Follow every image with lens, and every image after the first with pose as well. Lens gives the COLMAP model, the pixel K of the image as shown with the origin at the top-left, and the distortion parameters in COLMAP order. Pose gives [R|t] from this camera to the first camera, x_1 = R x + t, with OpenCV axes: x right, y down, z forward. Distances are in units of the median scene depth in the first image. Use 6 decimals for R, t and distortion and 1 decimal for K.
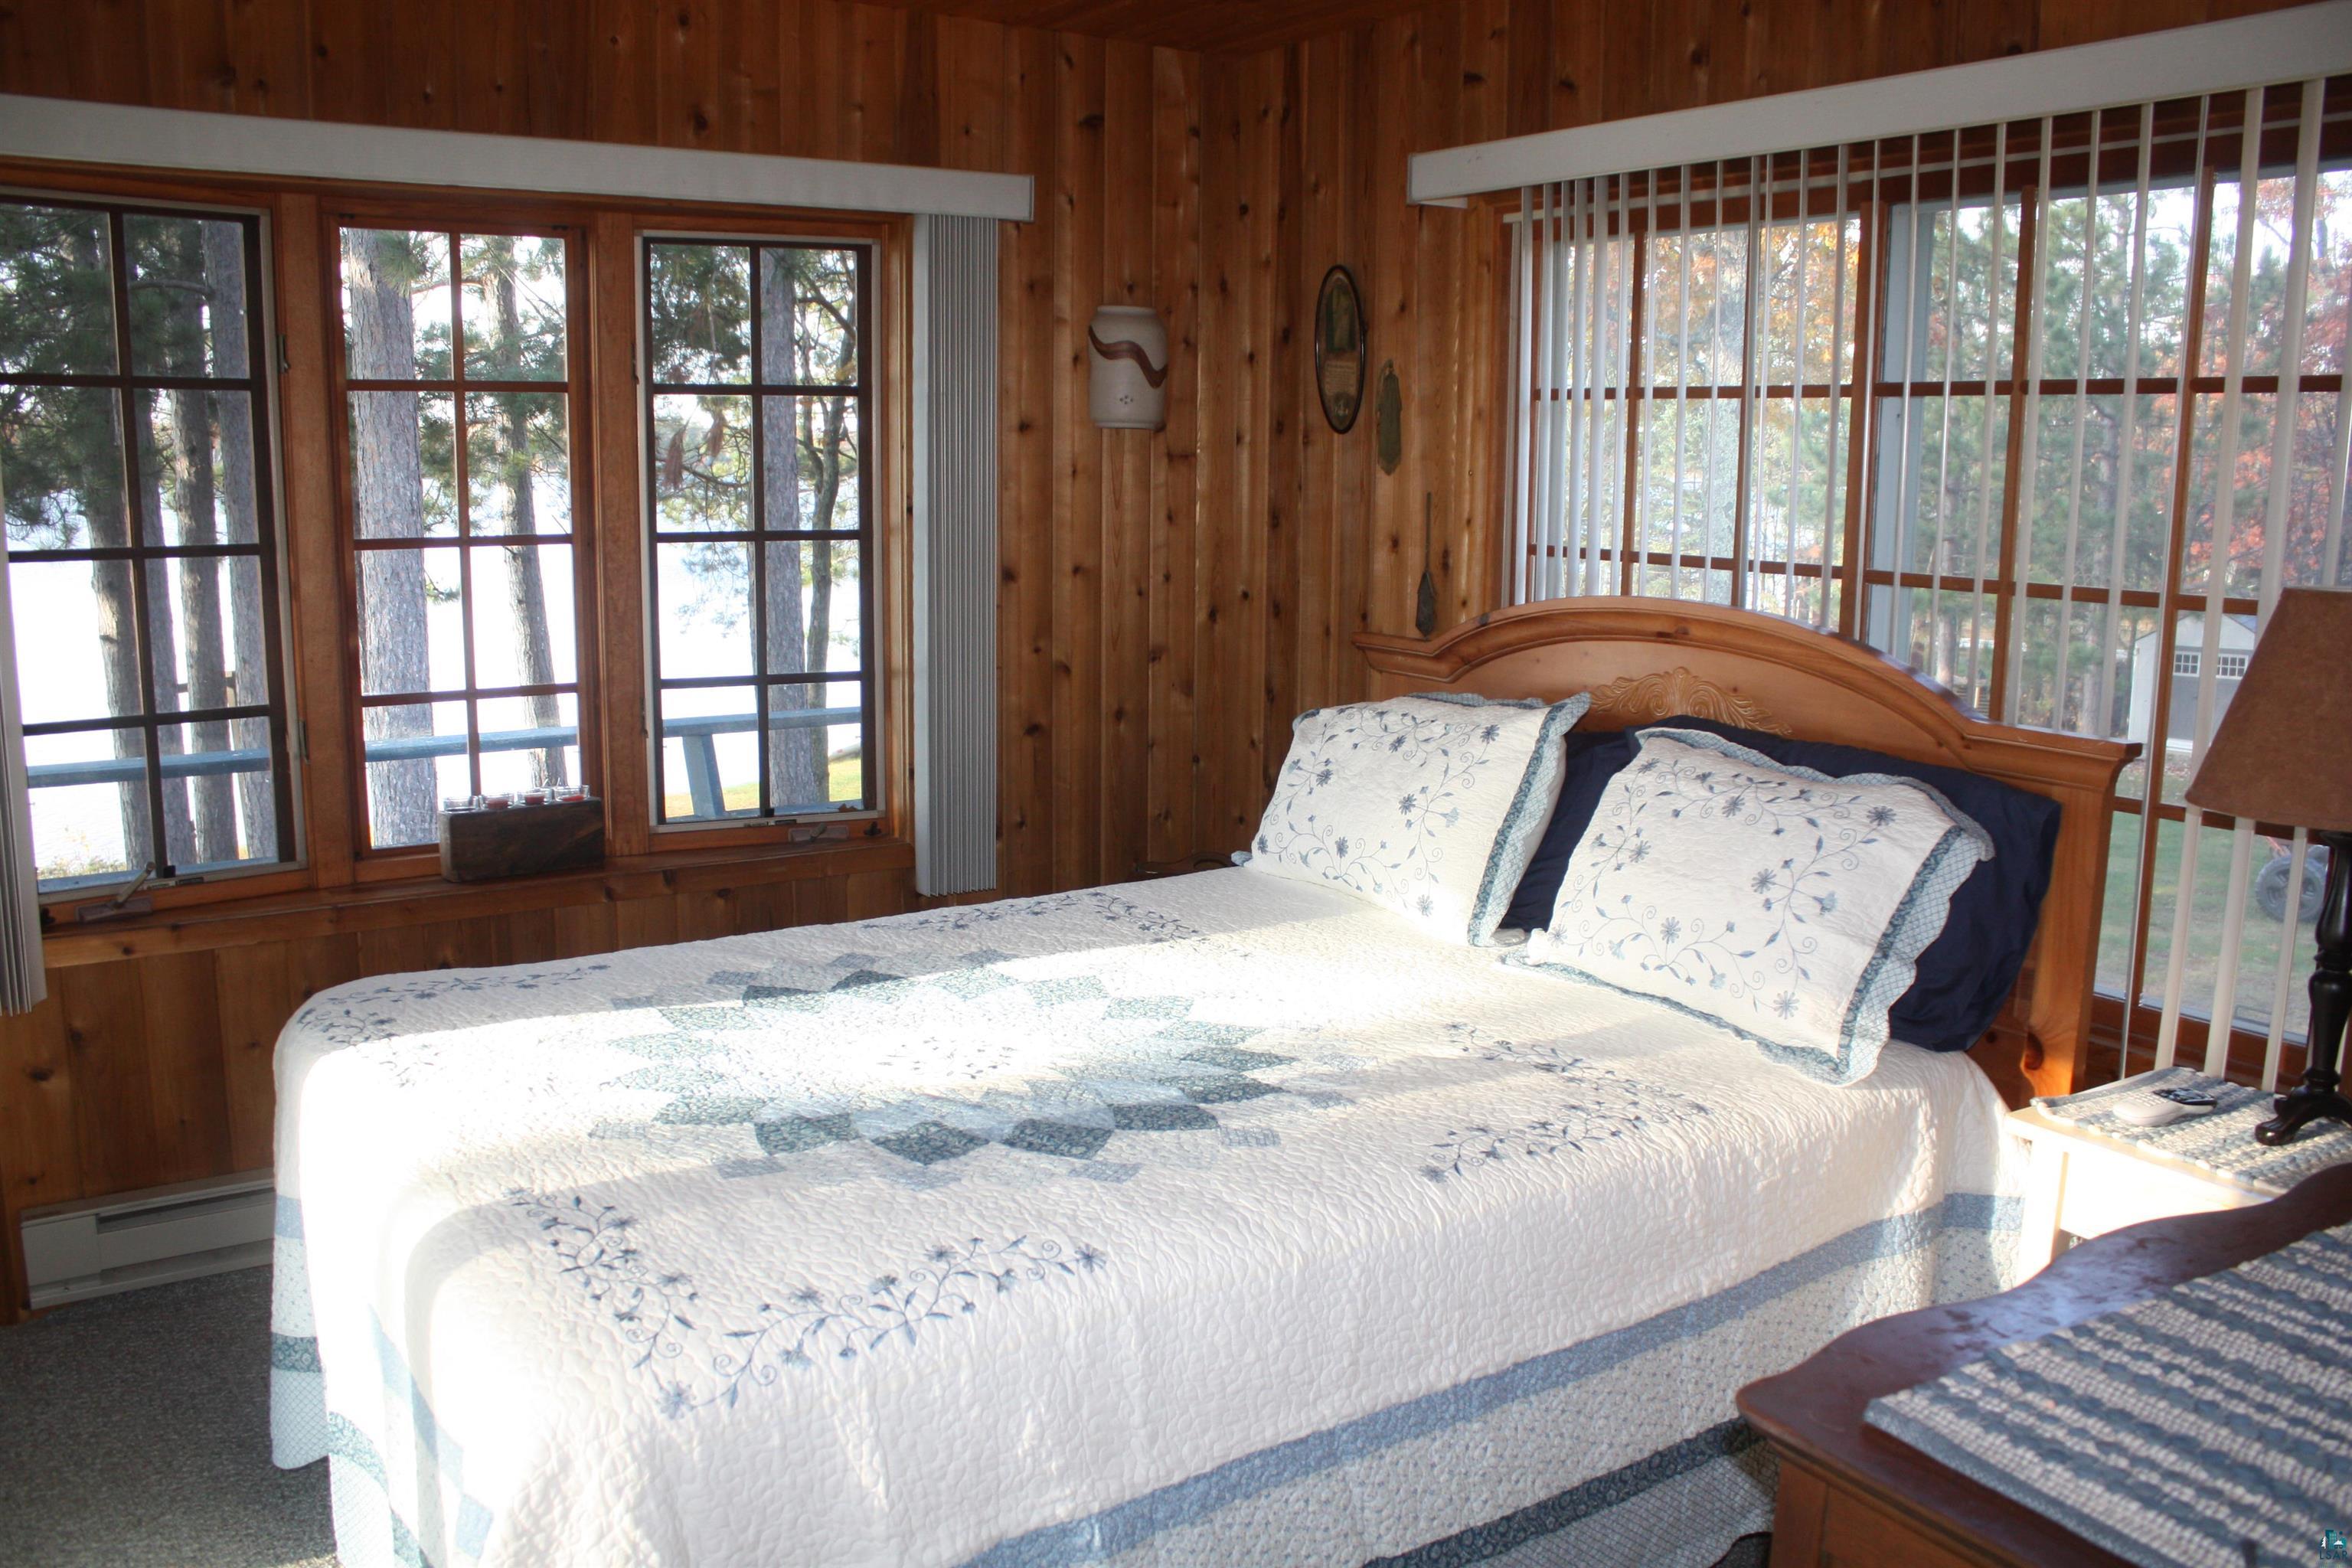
lens RADIAL K [[1981.5, 0, 1171.9], [0, 1981.5, 797.6], [0, 0, 1]] dist [-0.179713, 0.172421]
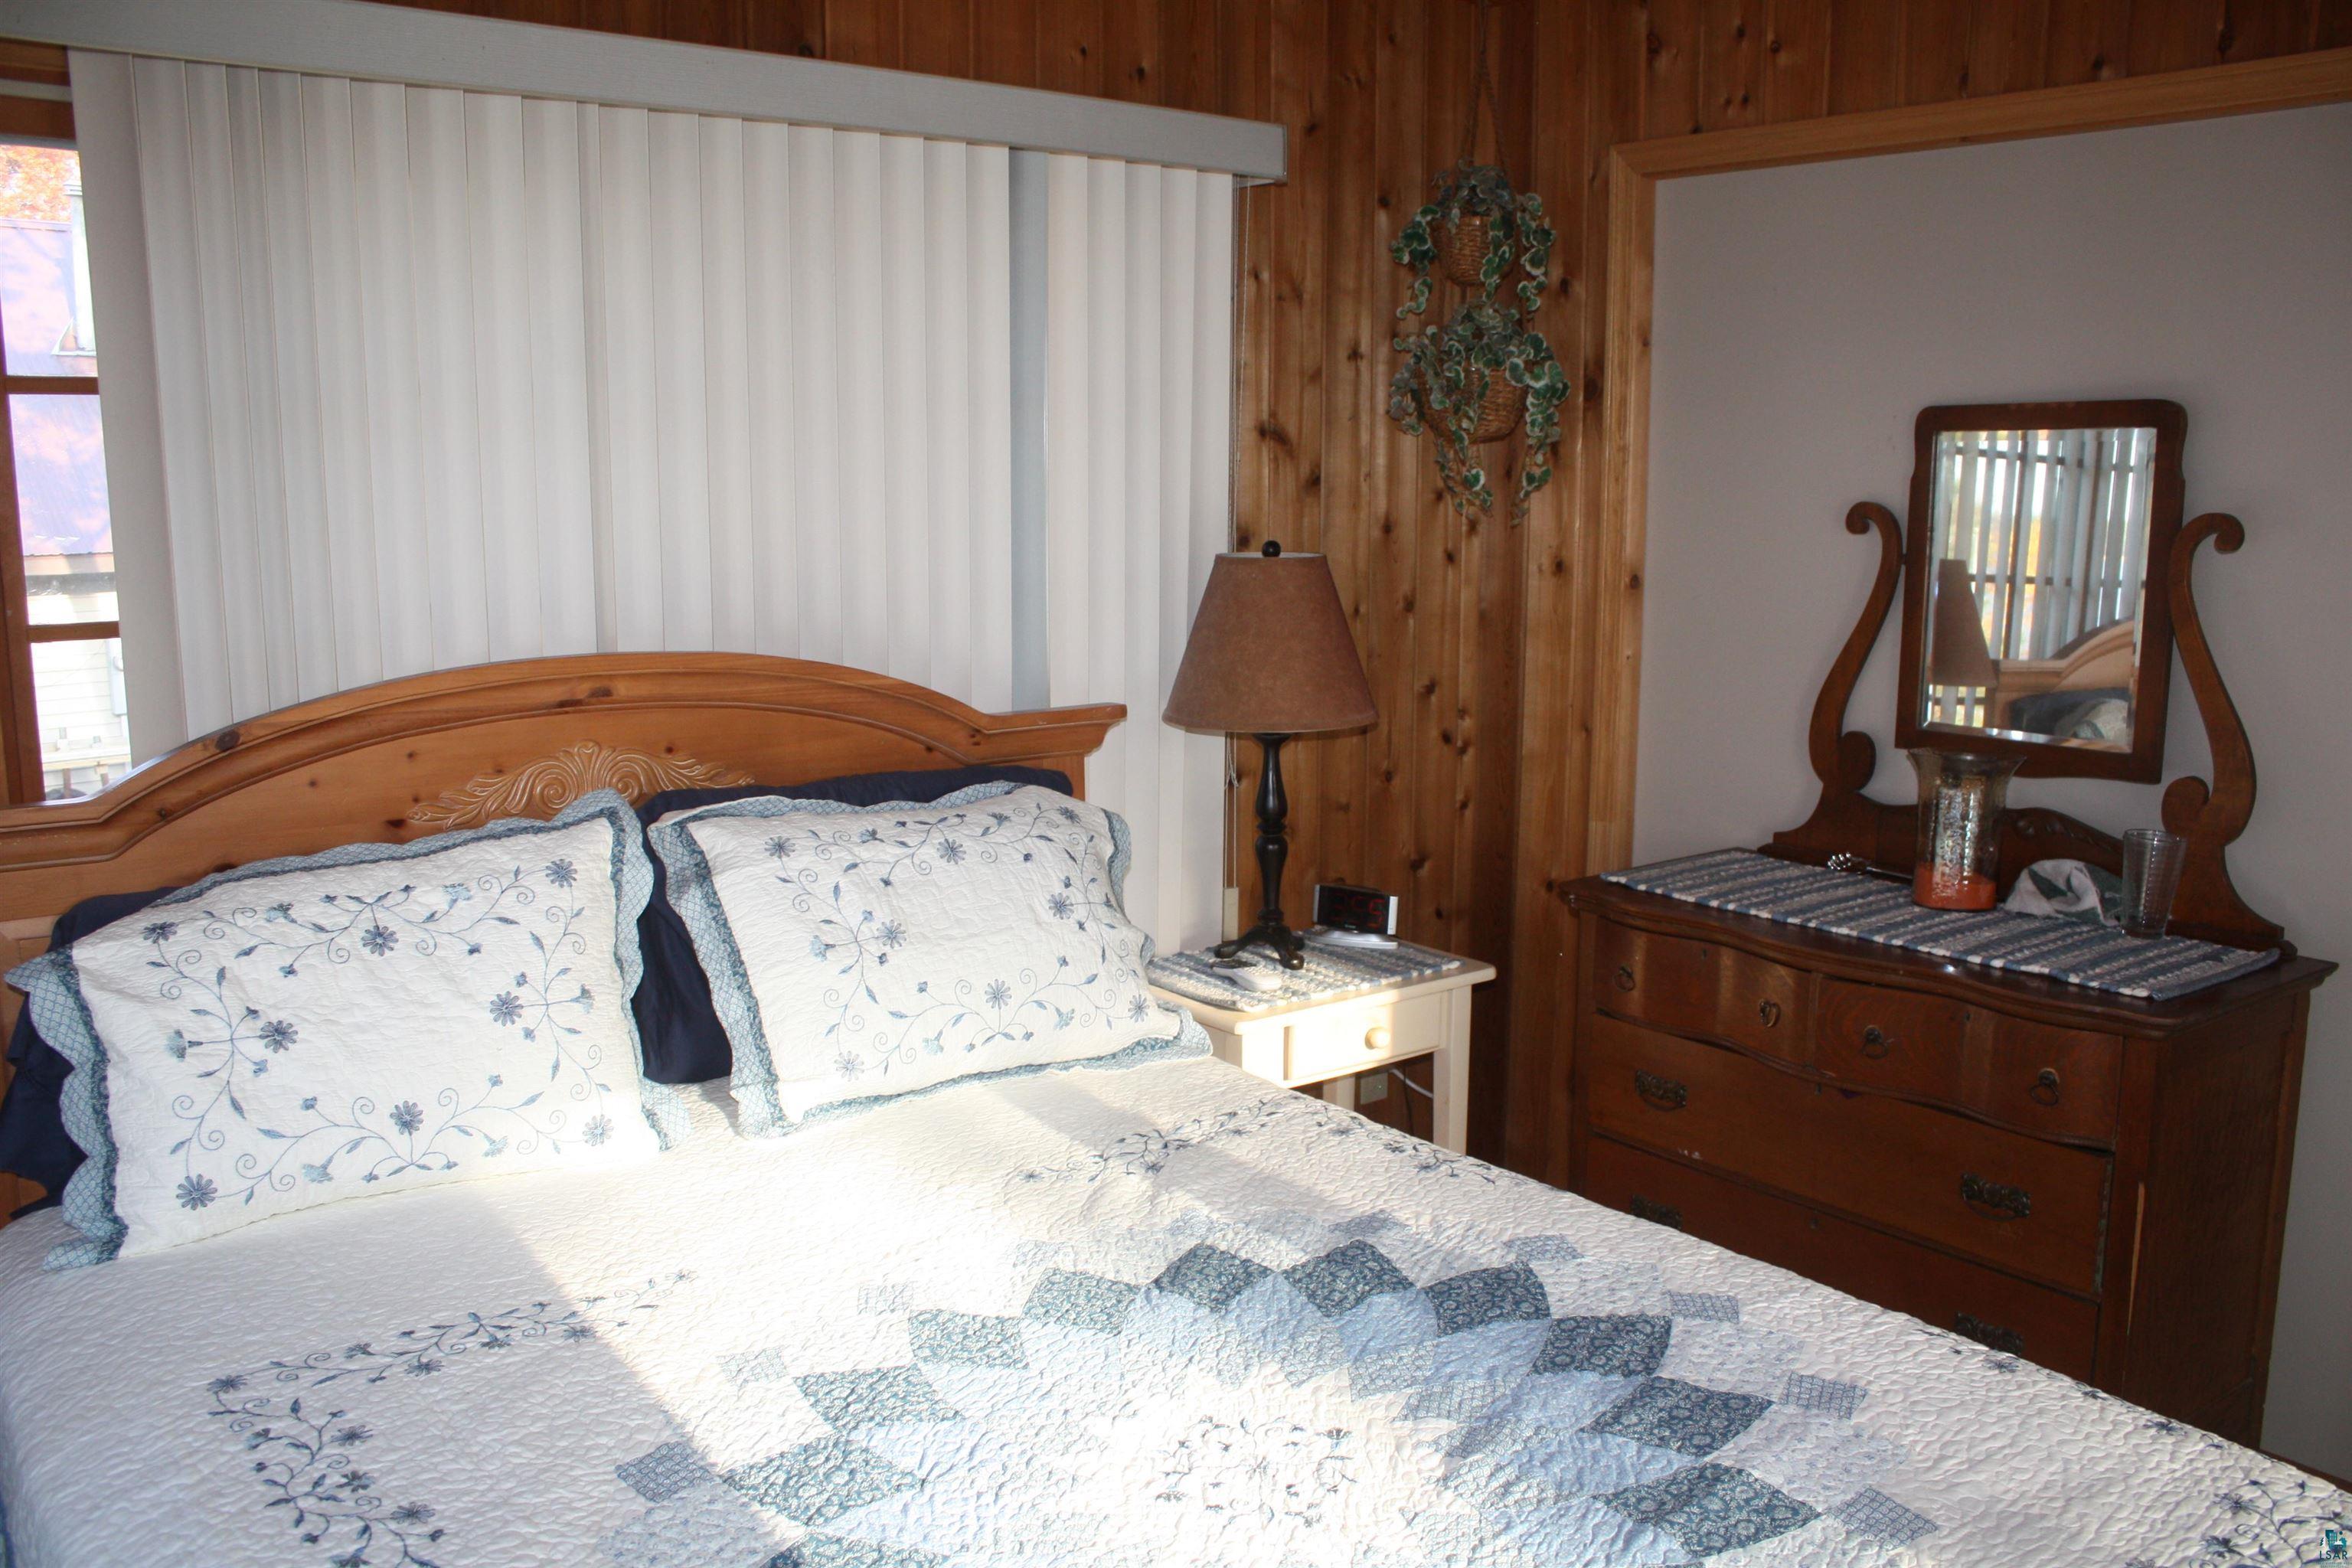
lens RADIAL K [[1981.5, 0, 1171.9], [0, 1981.5, 797.6], [0, 0, 1]] dist [-0.179713, 0.172421]
pose [[-0.083017, -0.184441, 0.979331, -0.674285], [0.171941, 0.965335, 0.196380, -0.198685], [-0.981603, 0.184690, -0.048426, 1.013968]]
